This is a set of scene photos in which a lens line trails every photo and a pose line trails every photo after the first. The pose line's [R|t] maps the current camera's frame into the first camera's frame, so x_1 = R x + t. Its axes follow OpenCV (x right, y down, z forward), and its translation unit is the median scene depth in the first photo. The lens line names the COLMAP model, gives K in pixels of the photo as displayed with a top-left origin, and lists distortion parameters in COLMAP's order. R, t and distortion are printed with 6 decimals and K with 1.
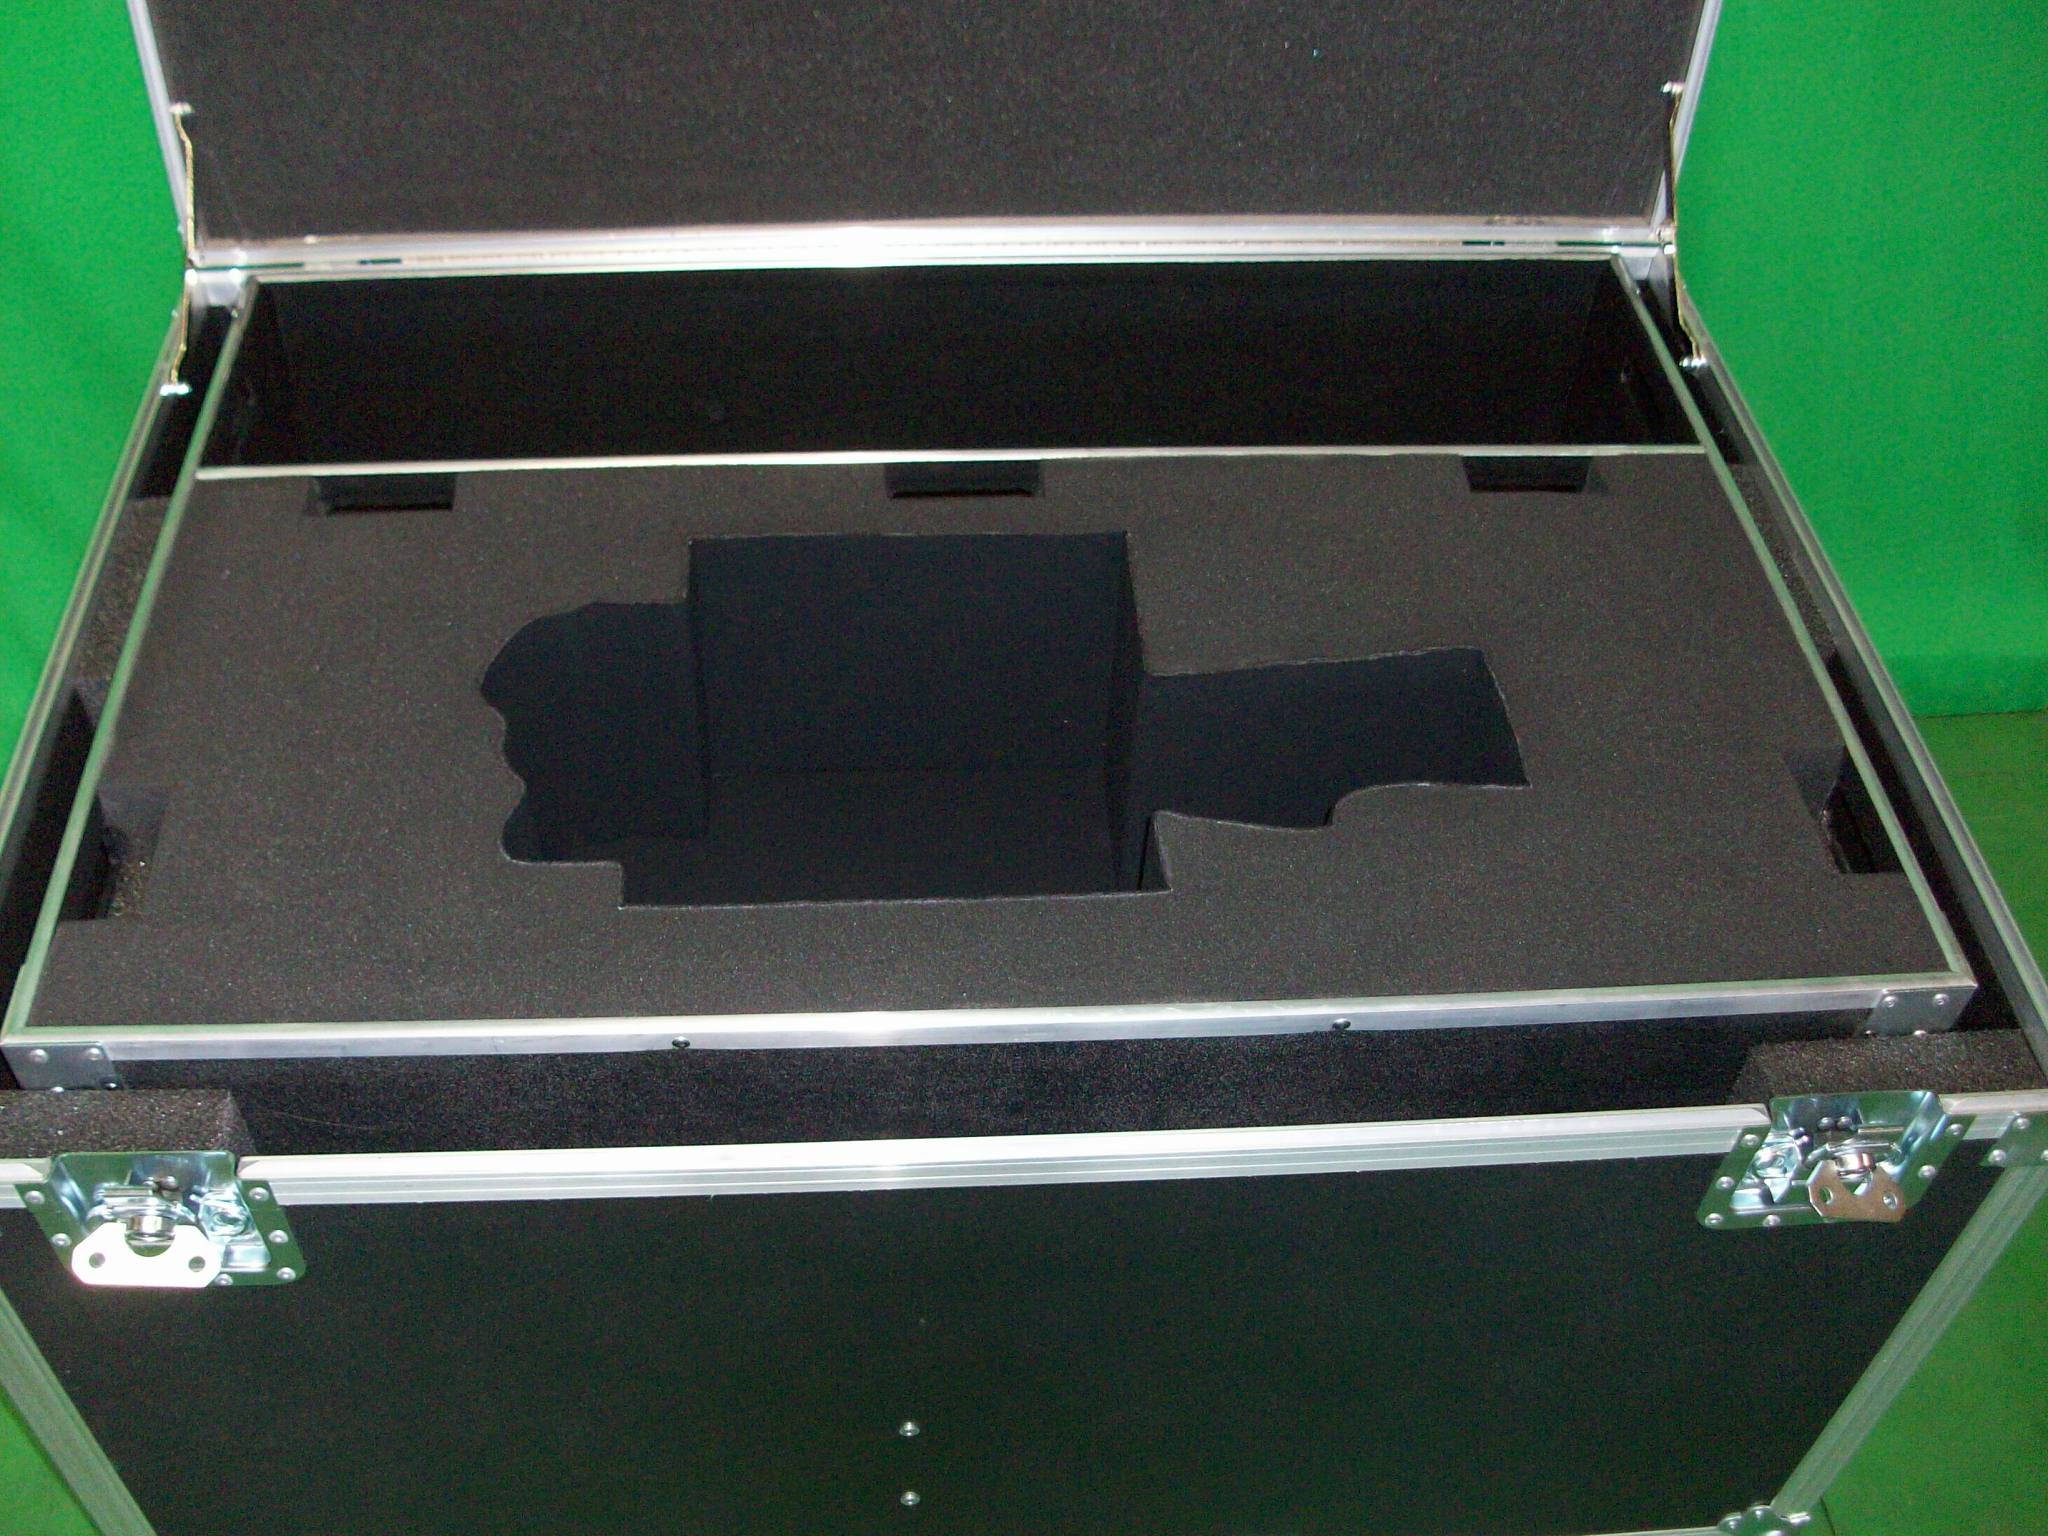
lens RADIAL K [[2092.2, 0, 947.3], [0, 2092.2, 801.9], [0, 0, 1]] dist [-0.087671, 0.015792]
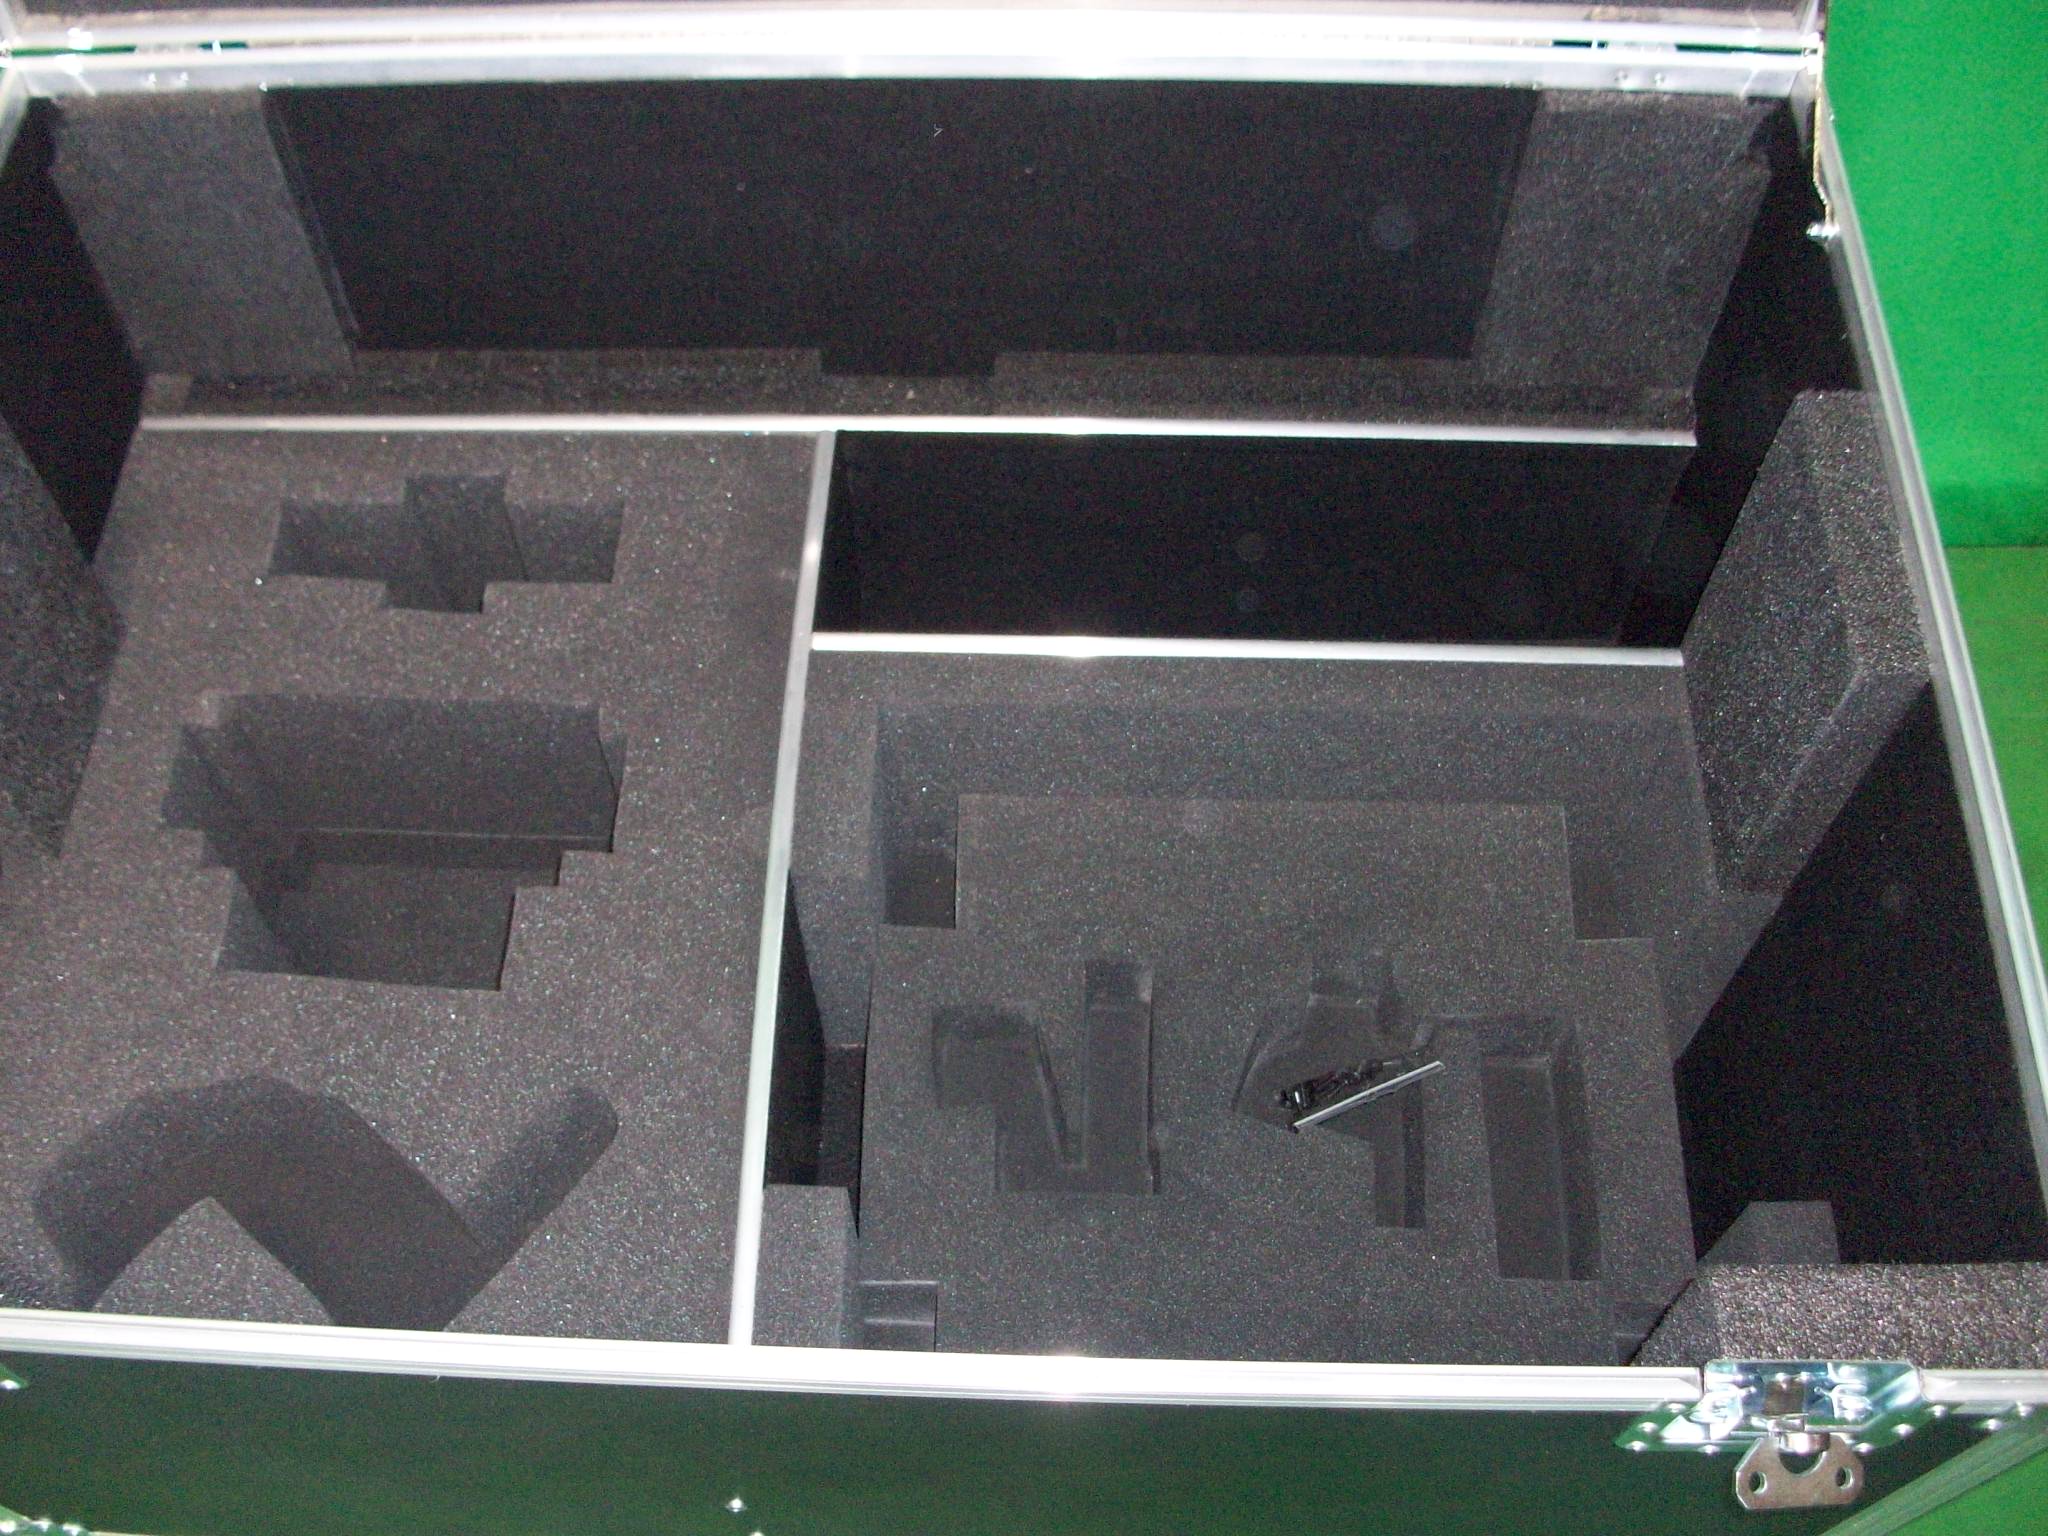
lens RADIAL K [[2092.2, 0, 947.3], [0, 2092.2, 801.9], [0, 0, 1]] dist [-0.087671, 0.015792]
pose [[0.994492, 0.055521, -0.088899, 0.128003], [-0.032981, 0.970855, 0.237386, -0.203261], [0.099488, -0.233146, 0.967339, 0.187782]]
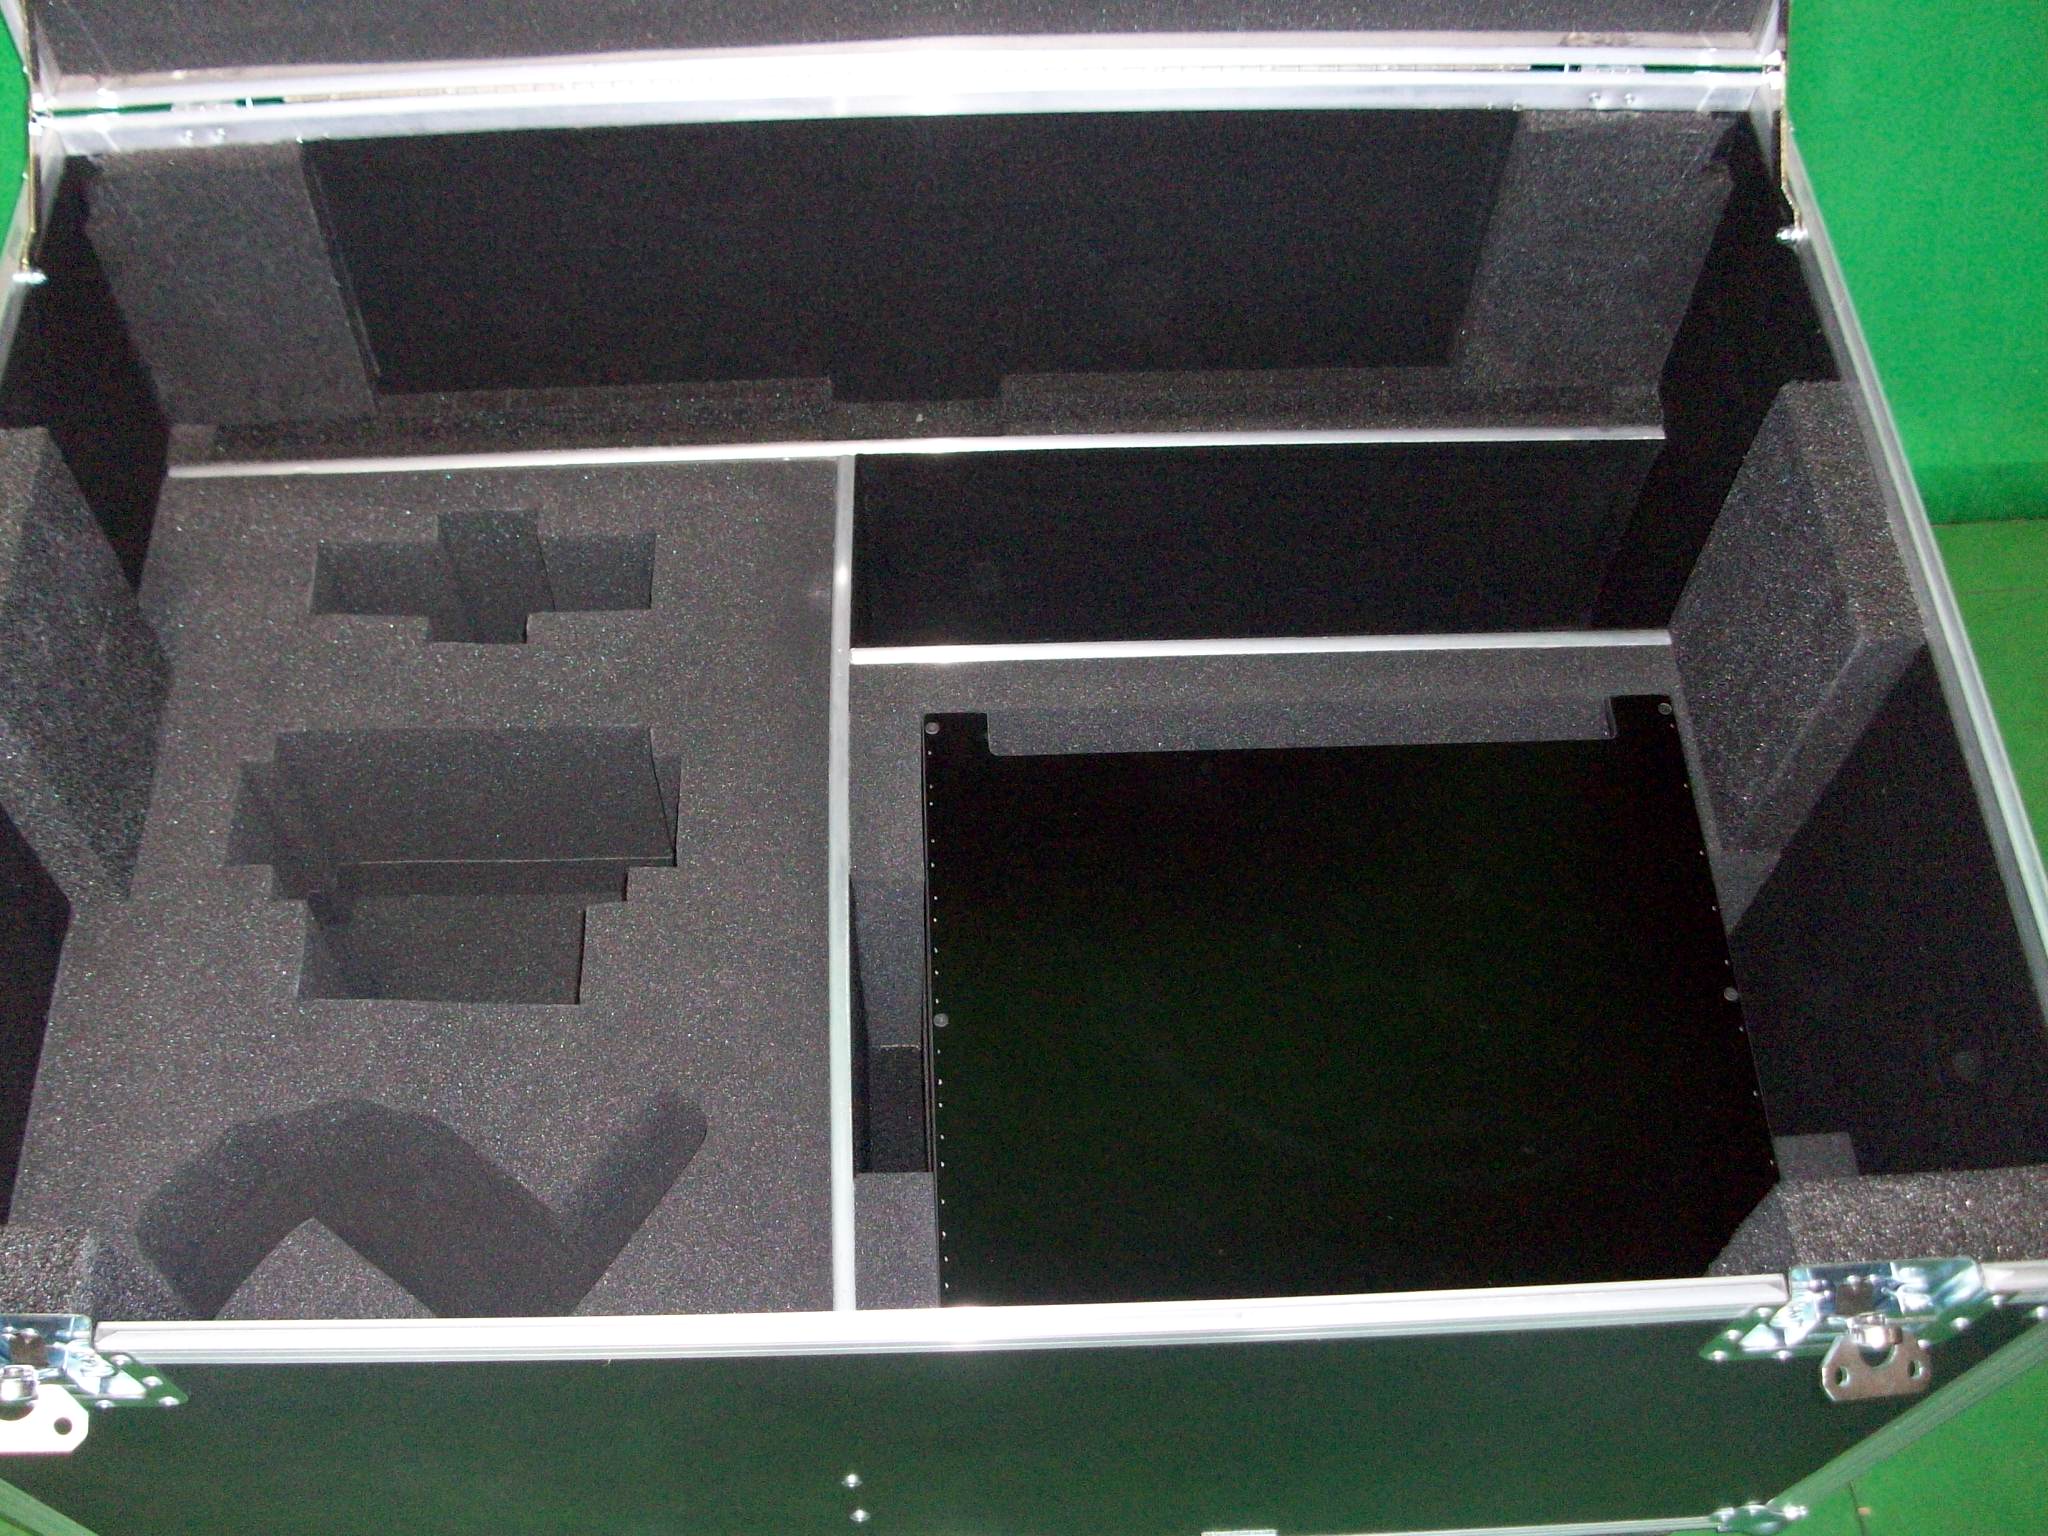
lens RADIAL K [[2092.2, 0, 947.3], [0, 2092.2, 801.9], [0, 0, 1]] dist [-0.087671, 0.015792]
pose [[0.999479, 0.008015, -0.031265, 0.048755], [-0.000836, 0.974780, 0.223166, -0.200259], [0.032266, -0.223024, 0.974279, 0.134112]]
